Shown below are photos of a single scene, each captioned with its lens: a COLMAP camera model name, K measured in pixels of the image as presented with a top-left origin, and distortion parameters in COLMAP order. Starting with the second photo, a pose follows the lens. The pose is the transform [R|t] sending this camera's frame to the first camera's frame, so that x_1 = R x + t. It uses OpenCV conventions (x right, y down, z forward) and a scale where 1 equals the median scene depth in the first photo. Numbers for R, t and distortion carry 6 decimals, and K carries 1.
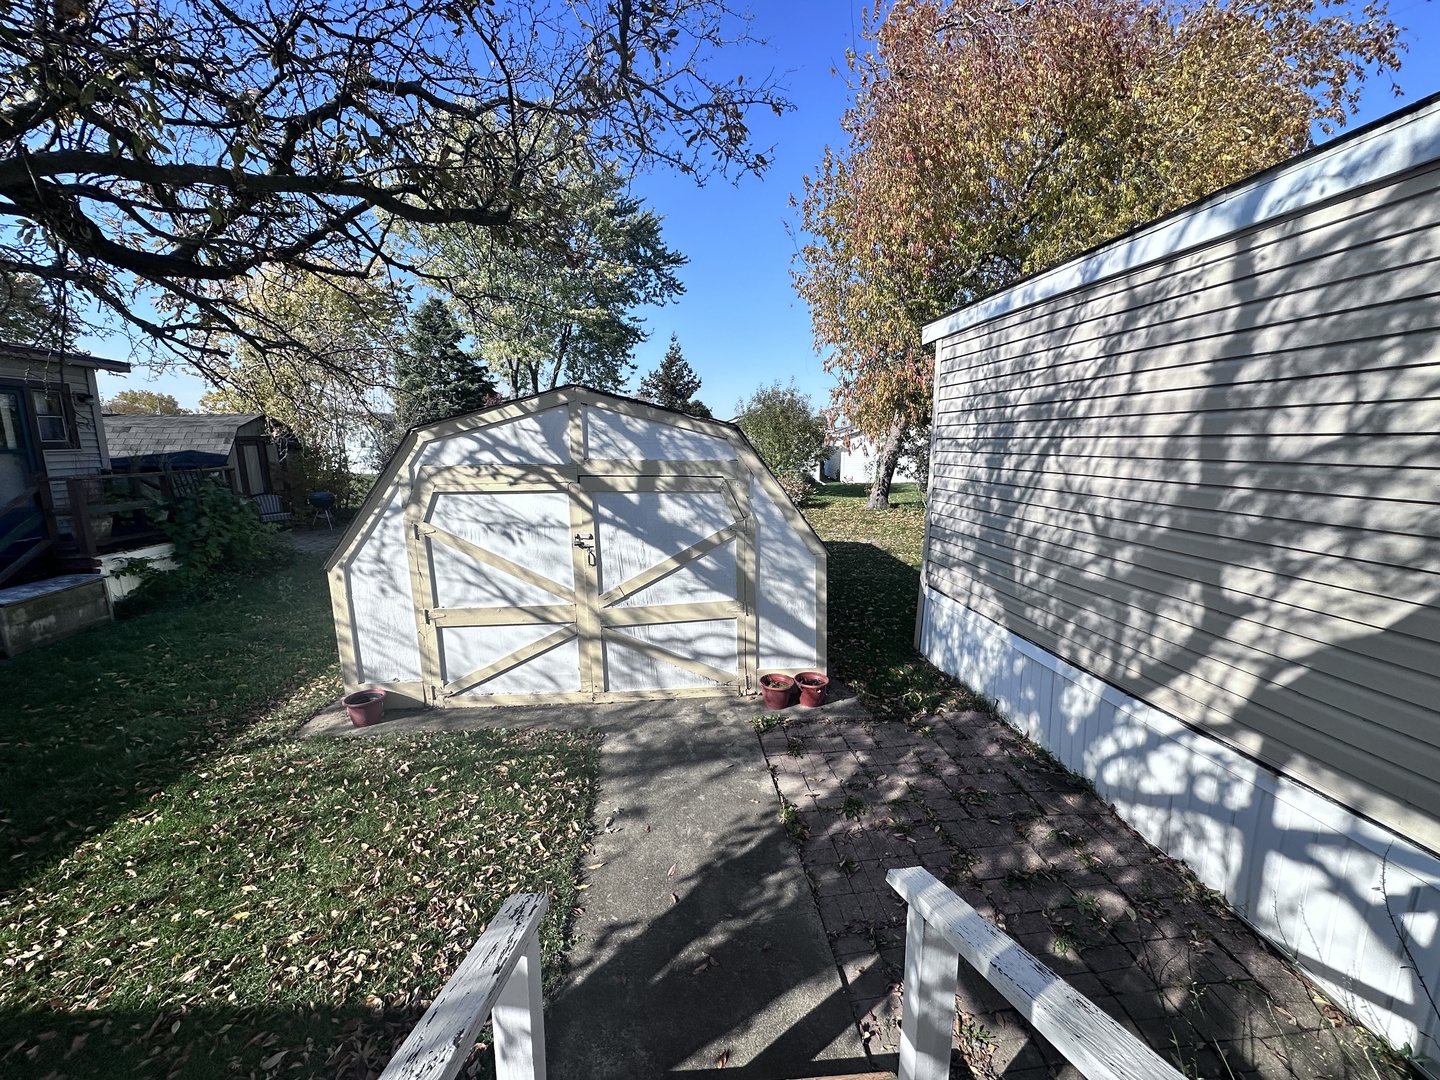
lens RADIAL K [[571.8, 0, 716.6], [0, 571.8, 541.7], [0, 0, 1]] dist [-0.003189, 0.000304]
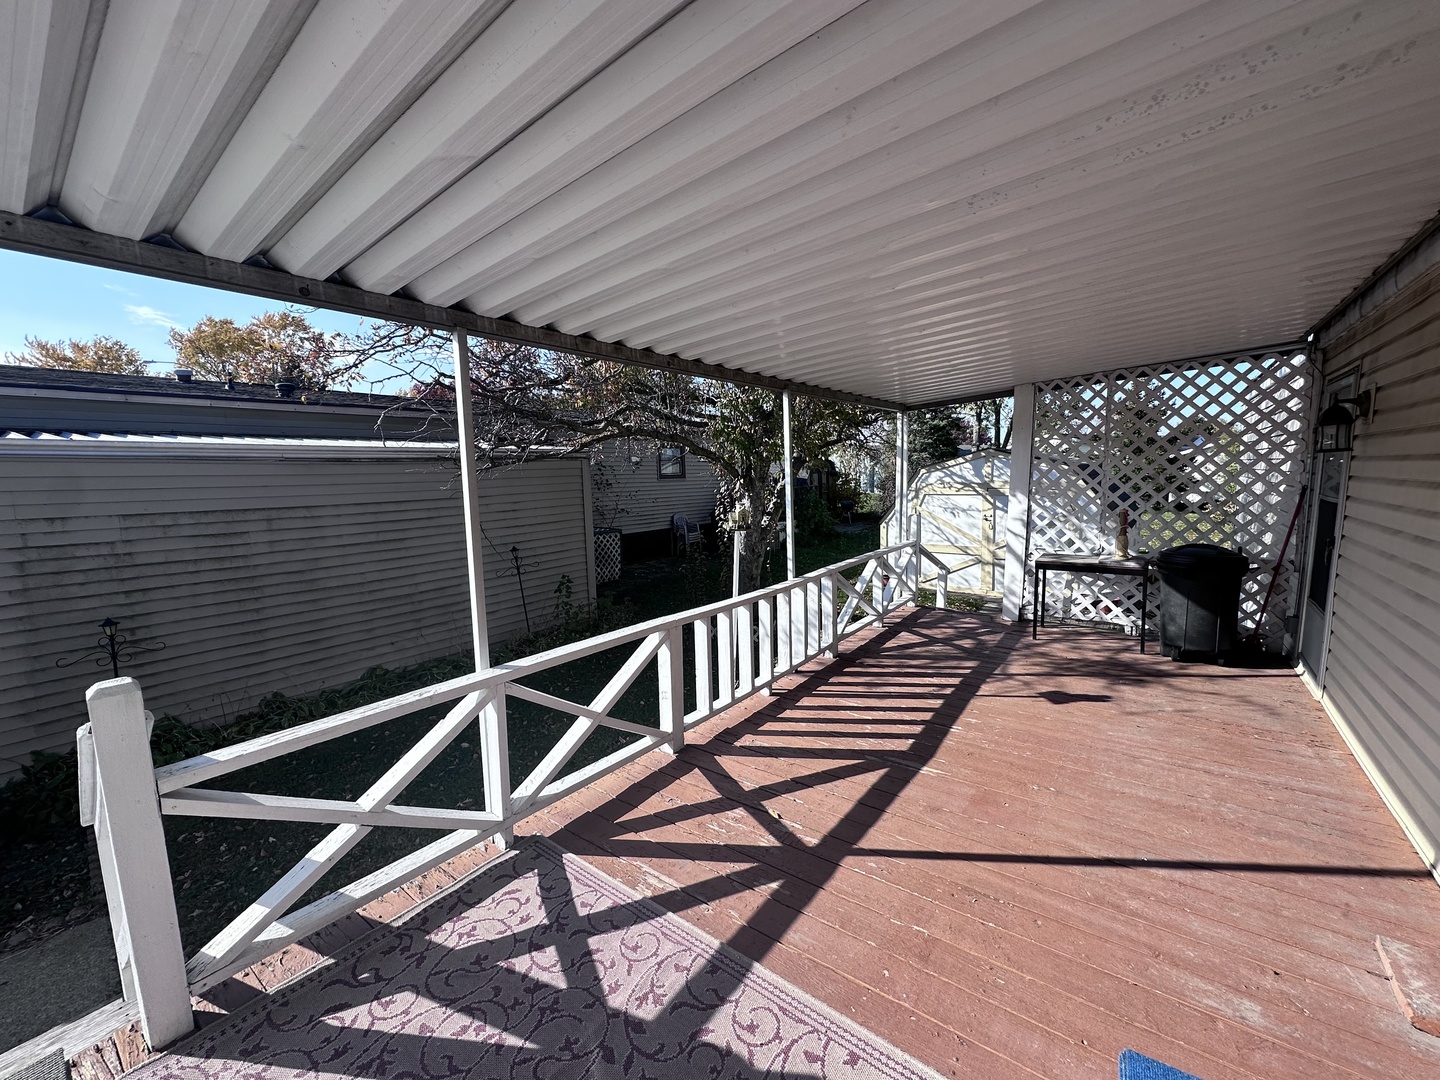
lens RADIAL K [[571.8, 0, 717.0], [0, 571.8, 541.5], [0, 0, 1]] dist [-0.003189, 0.000304]
pose [[0.723450, 0.075156, -0.686273, 0.535966], [-0.100079, 0.994973, 0.003462, 0.188728], [0.683084, 0.066177, 0.727335, -1.319708]]
